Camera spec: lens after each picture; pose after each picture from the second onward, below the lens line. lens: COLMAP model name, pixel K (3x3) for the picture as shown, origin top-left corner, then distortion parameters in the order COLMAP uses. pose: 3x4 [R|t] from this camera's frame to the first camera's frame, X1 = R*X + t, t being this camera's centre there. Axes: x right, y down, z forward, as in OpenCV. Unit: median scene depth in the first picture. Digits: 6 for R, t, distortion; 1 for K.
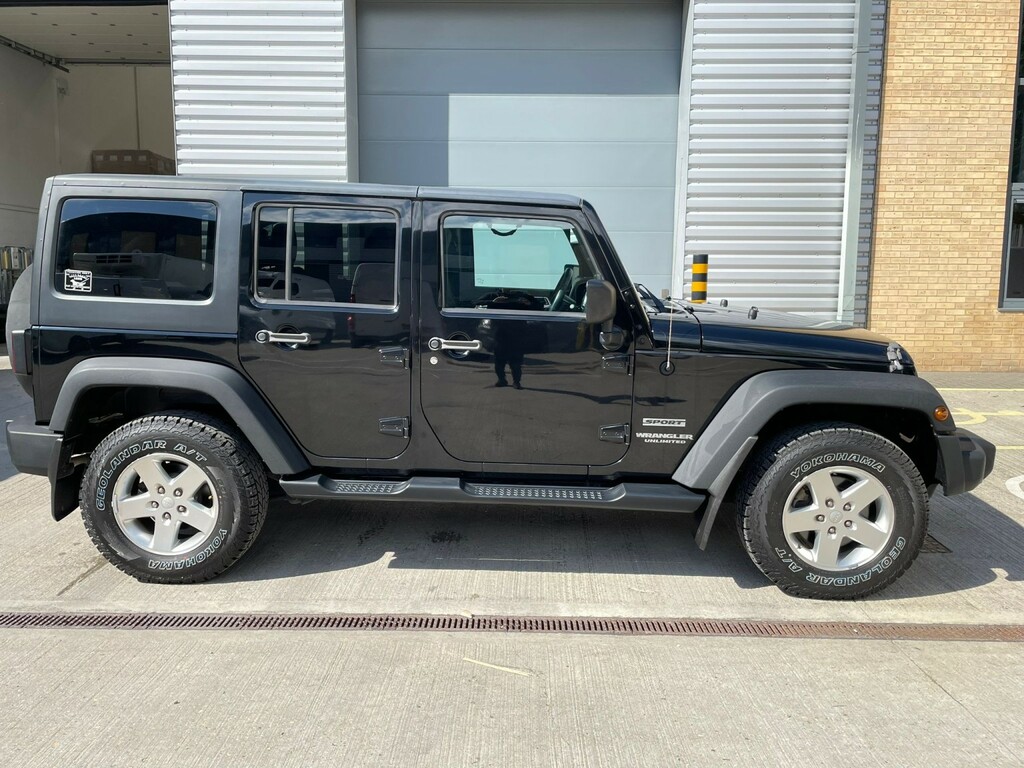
lens RADIAL K [[740.3, 0, 519.0], [0, 740.3, 365.9], [0, 0, 1]] dist [0.036180, -0.077274]
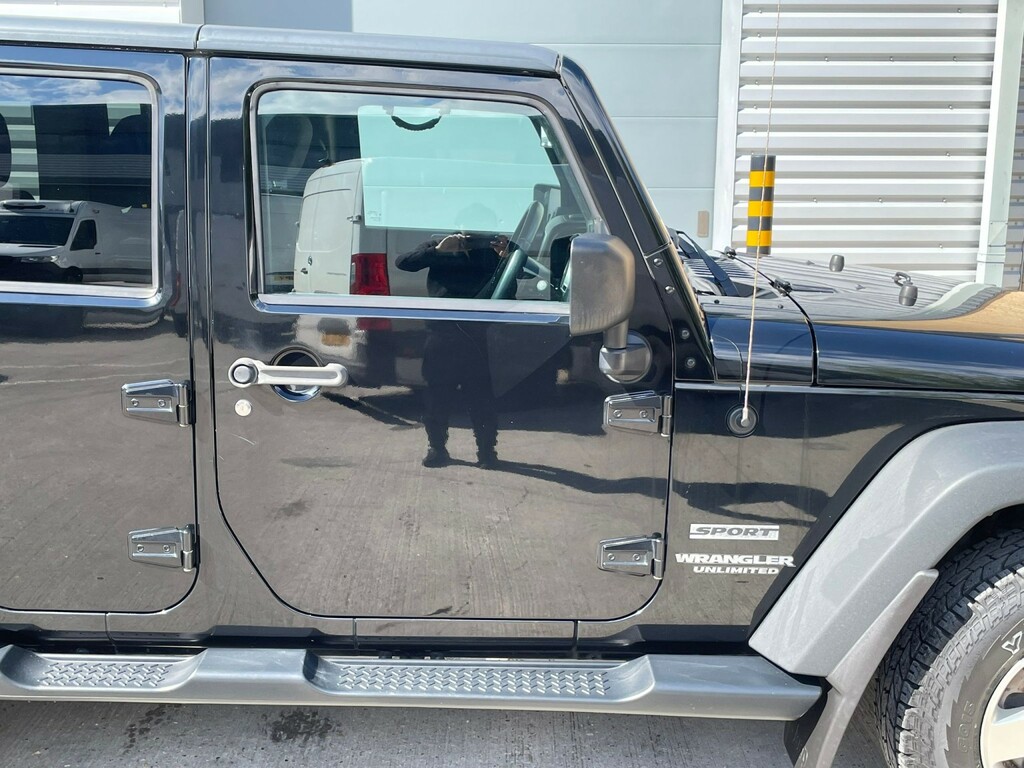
lens RADIAL K [[1116.6, 0, 512.0], [0, 1116.6, 384.0], [0, 0, 1]] dist [0.020328, 0.002408]
pose [[0.999511, -0.006484, 0.030596, 0.031783], [0.004743, 0.998385, 0.056618, -0.060393], [-0.030914, -0.056446, 0.997927, 0.295512]]
